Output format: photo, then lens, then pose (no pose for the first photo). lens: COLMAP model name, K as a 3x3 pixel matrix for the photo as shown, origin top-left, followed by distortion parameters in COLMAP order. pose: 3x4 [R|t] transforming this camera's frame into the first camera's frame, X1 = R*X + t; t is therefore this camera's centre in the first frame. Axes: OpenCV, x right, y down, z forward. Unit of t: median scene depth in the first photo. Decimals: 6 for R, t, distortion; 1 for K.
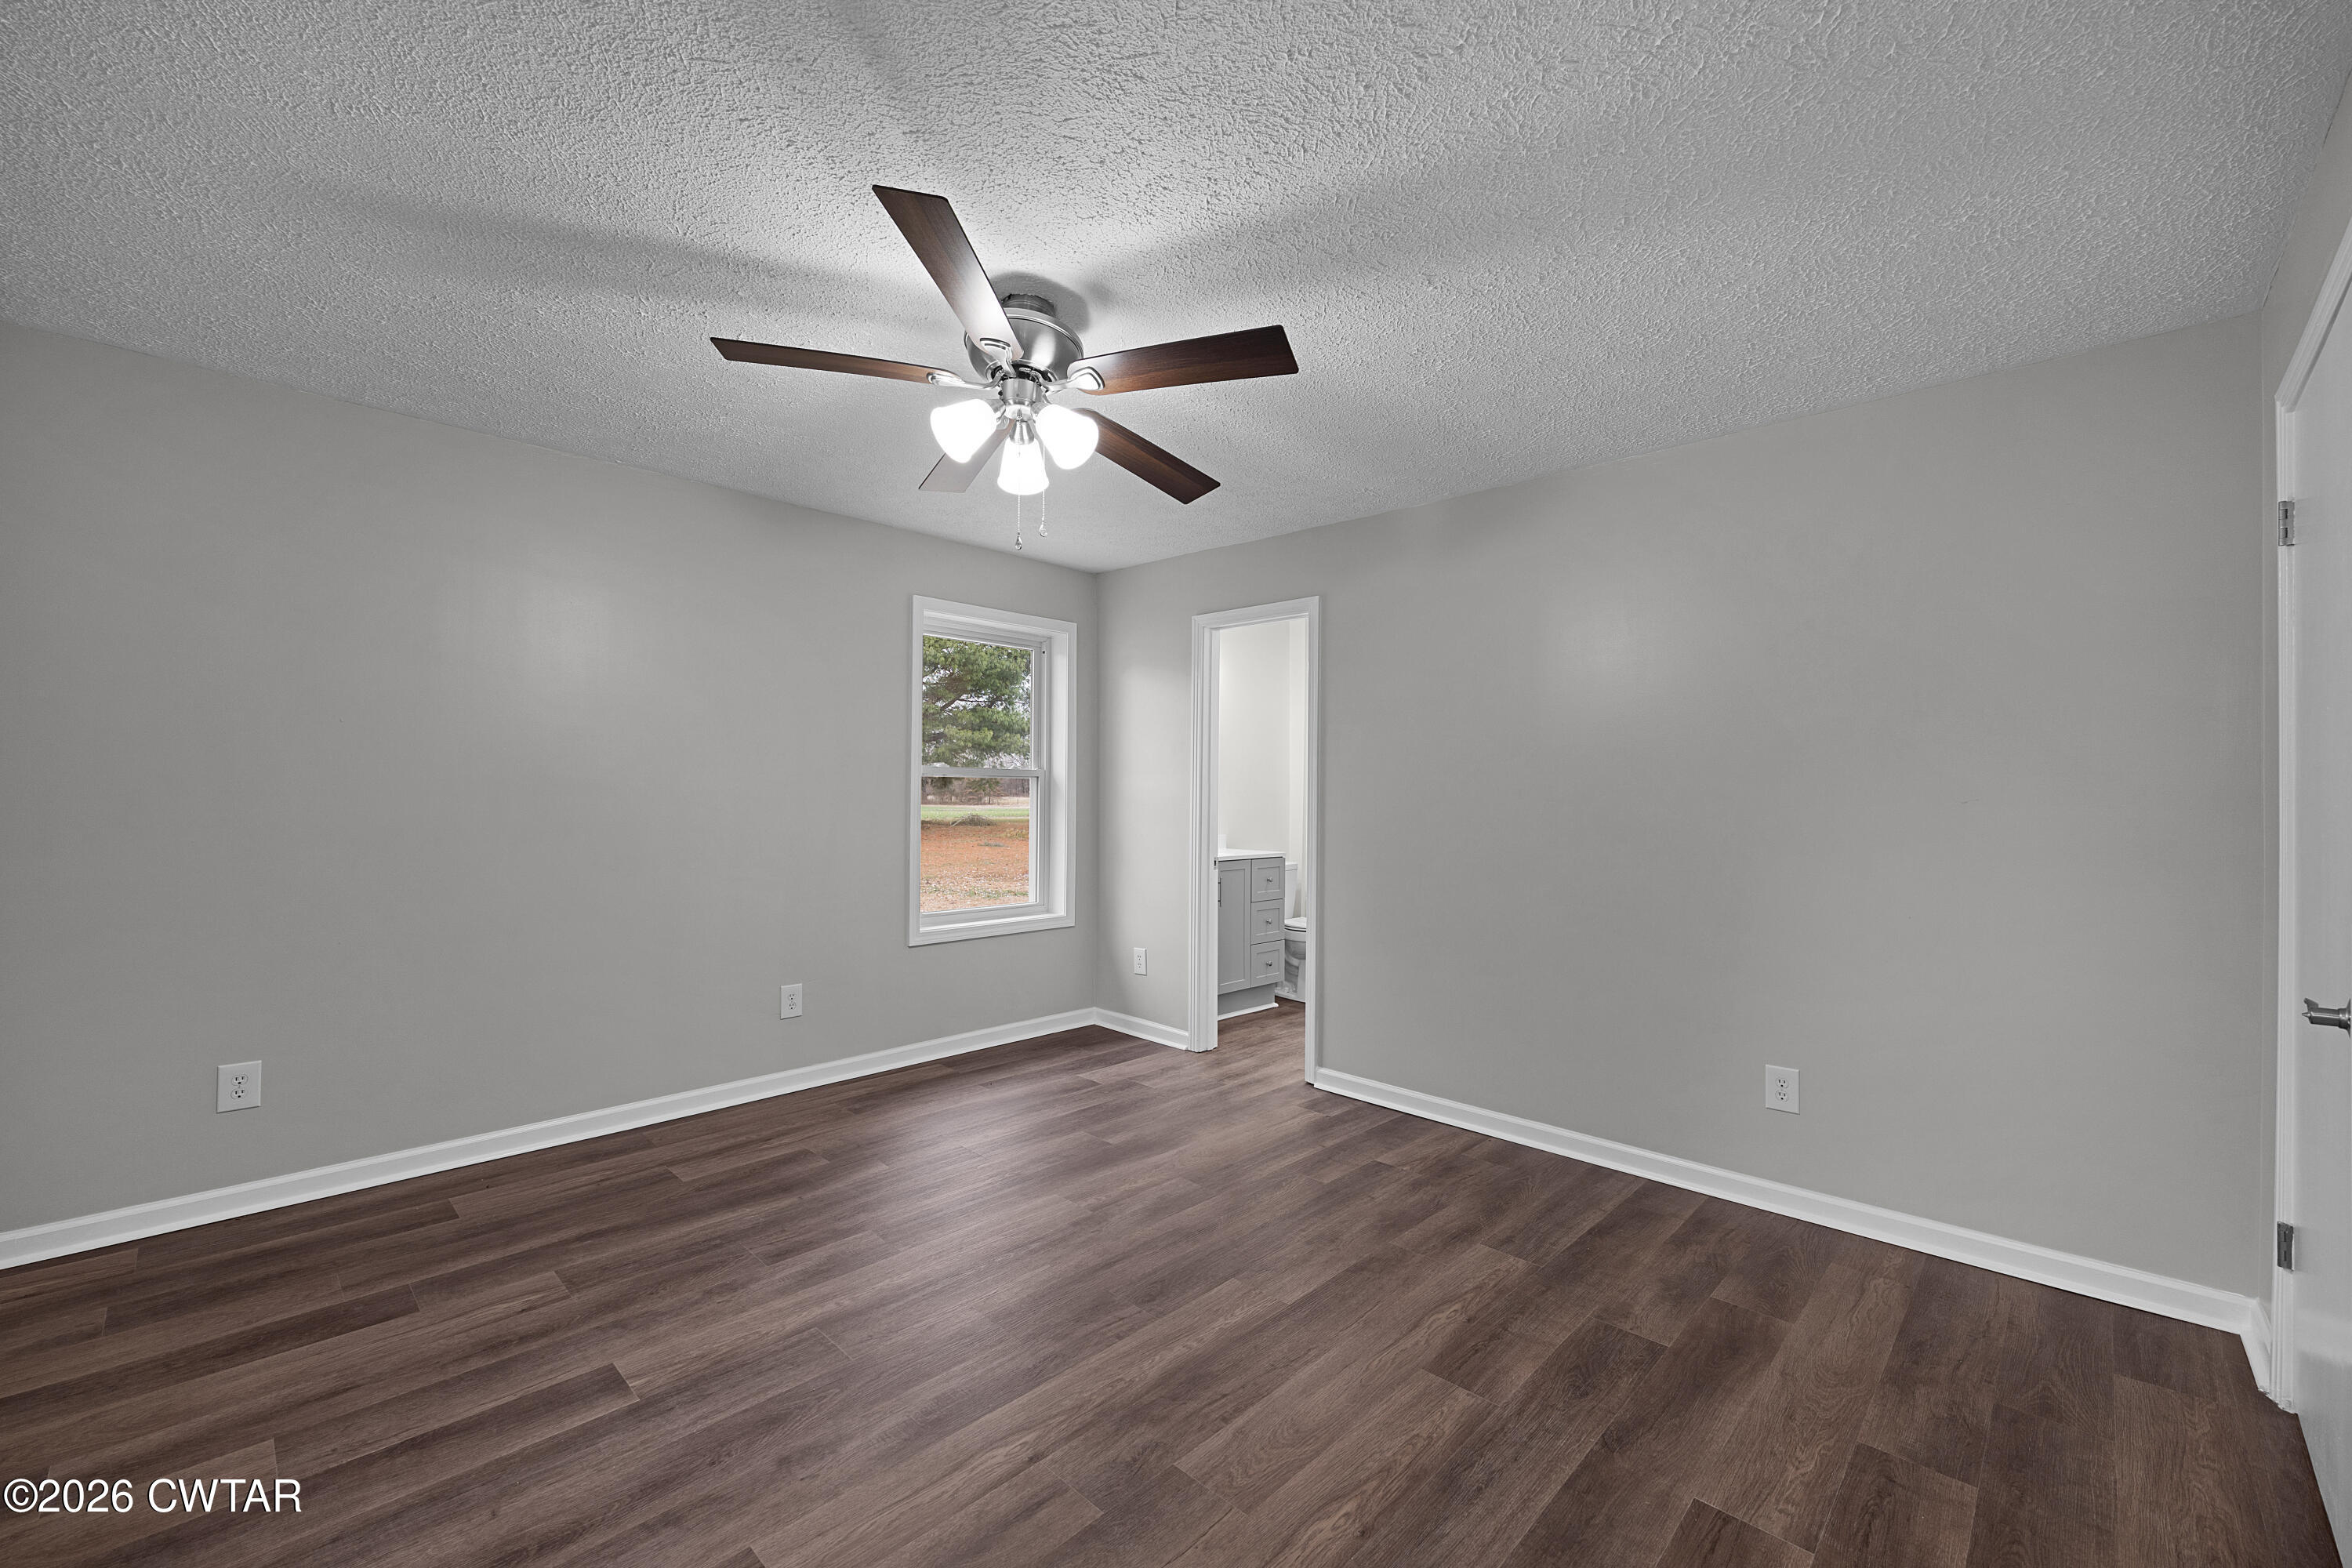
lens RADIAL K [[951.1, 0, 1179.8], [0, 951.1, 790.5], [0, 0, 1]] dist [-0.000562, 0.000232]
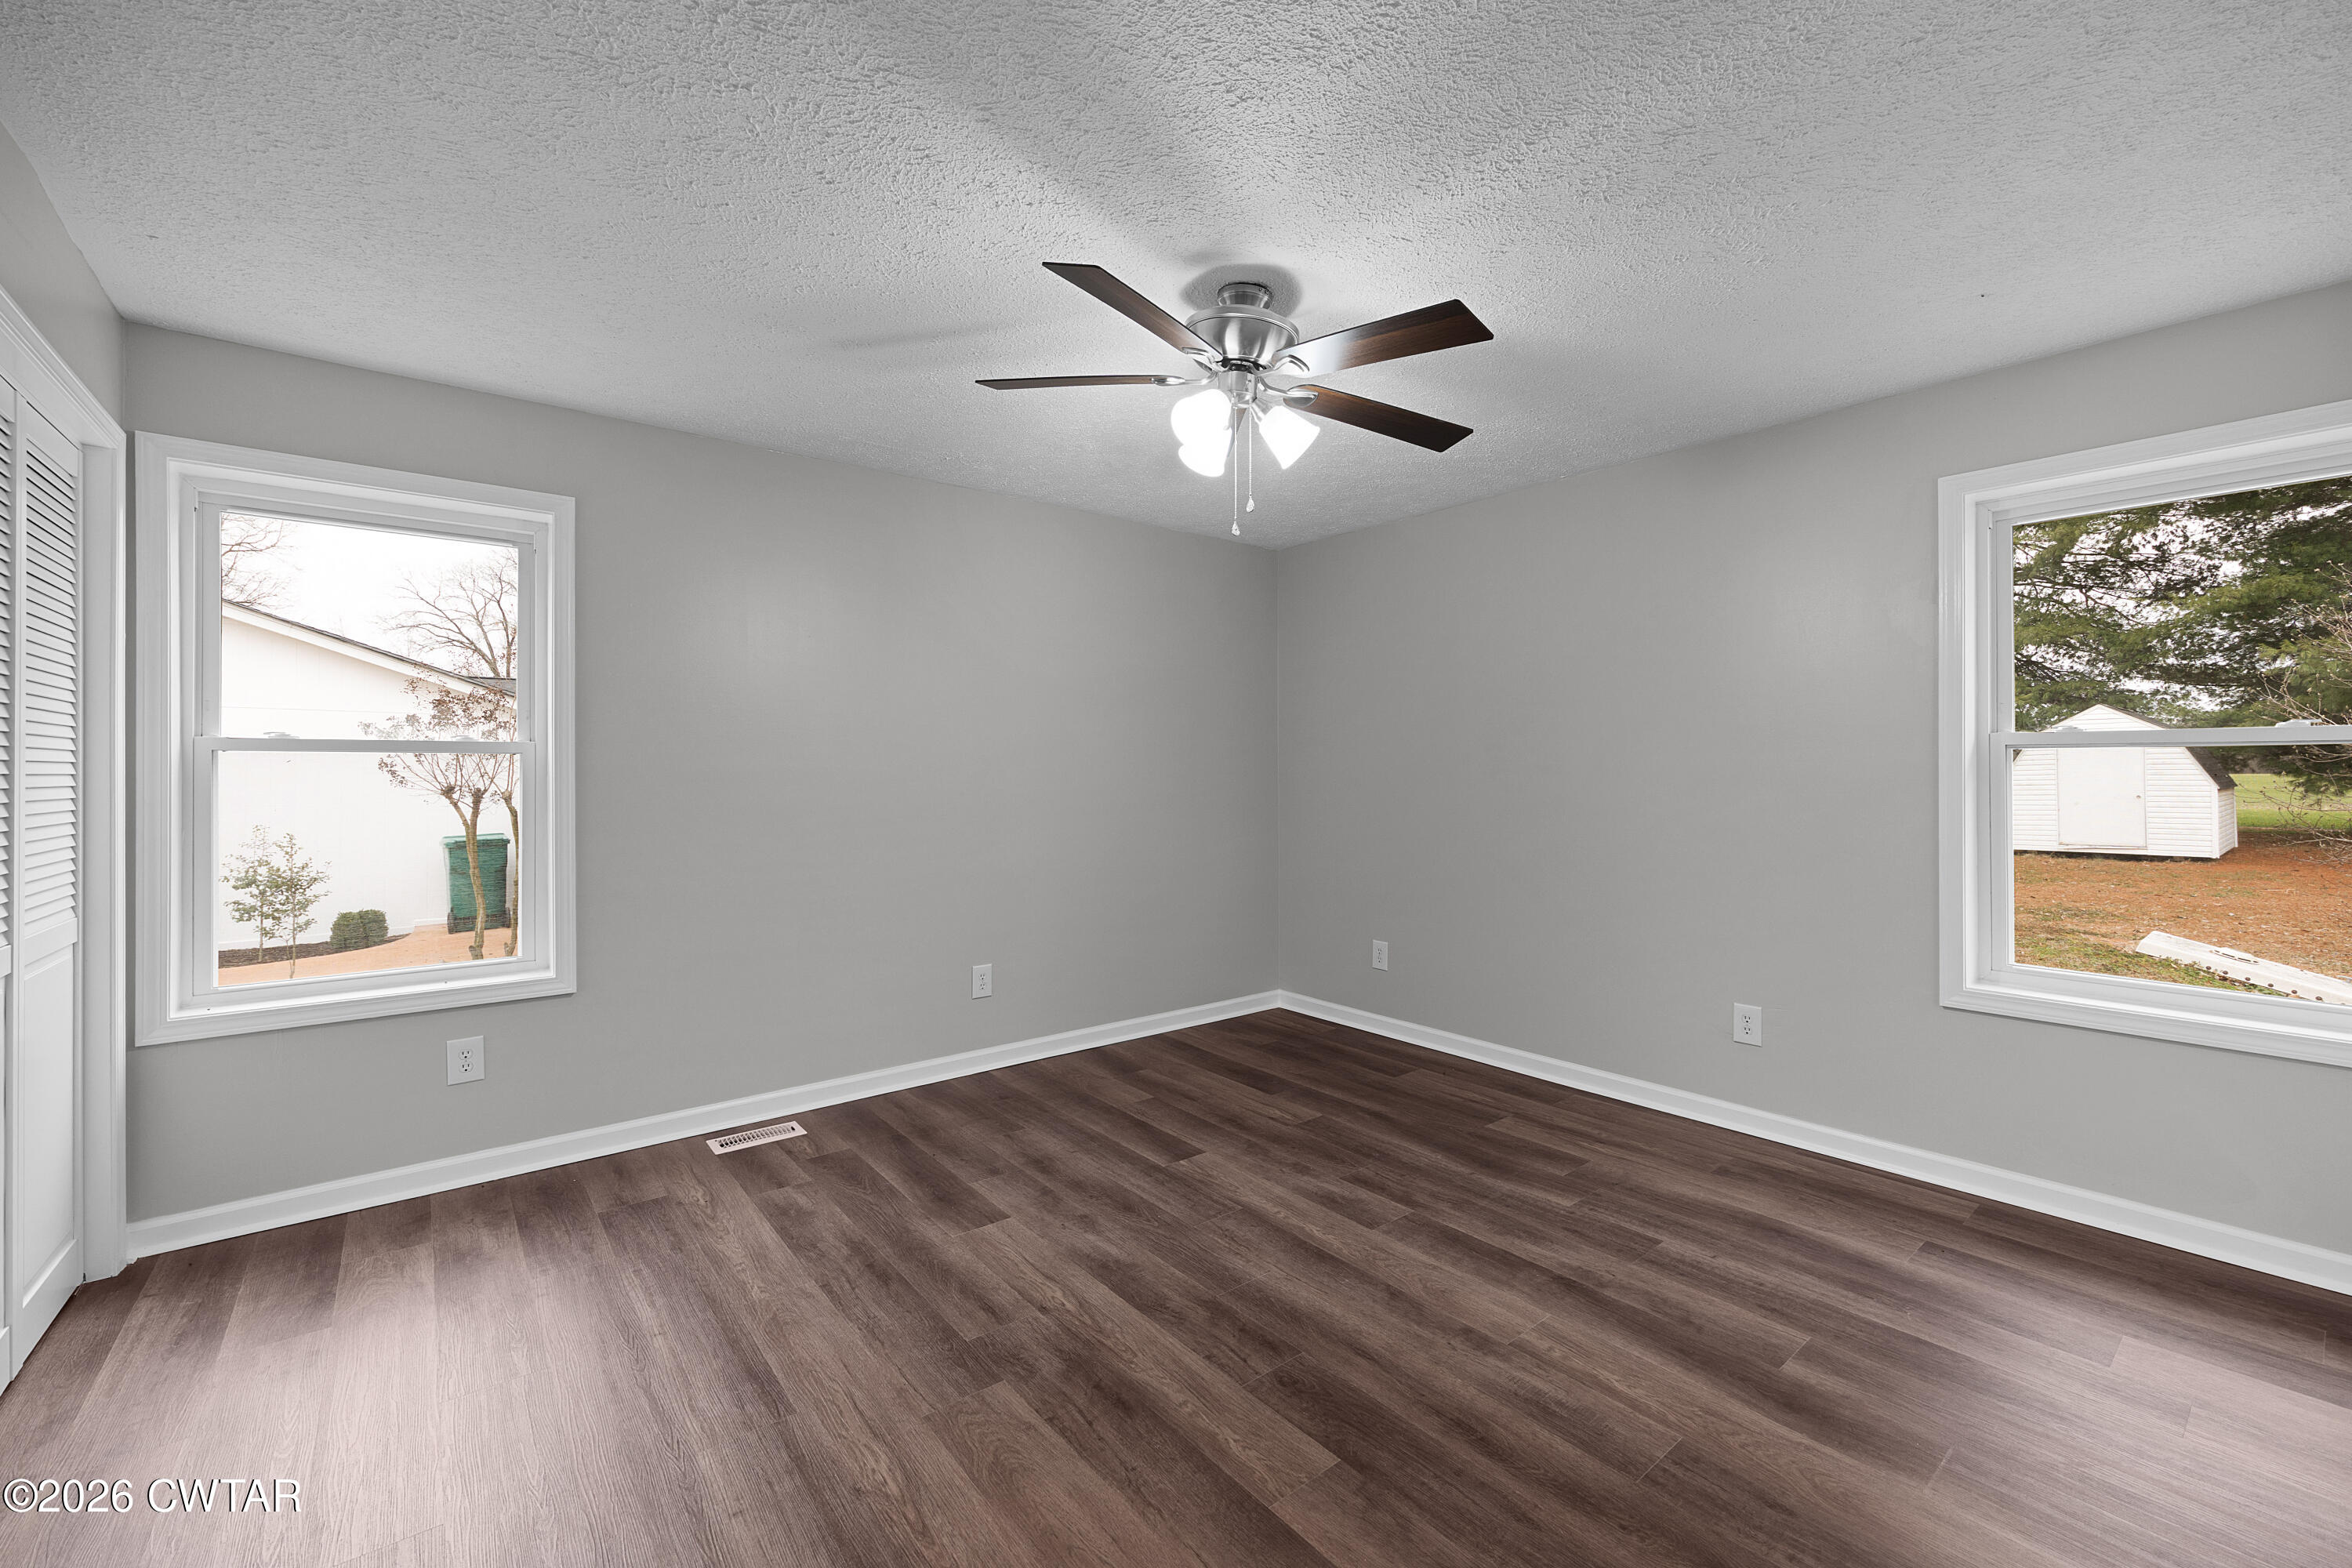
lens RADIAL K [[951.1, 0, 1179.8], [0, 951.1, 790.5], [0, 0, 1]] dist [-0.000562, 0.000232]
pose [[-0.121496, 0.011055, -0.992530, 0.746665], [0.000885, 0.999939, 0.011029, 0.009158], [0.992591, 0.000462, -0.121499, 0.945522]]
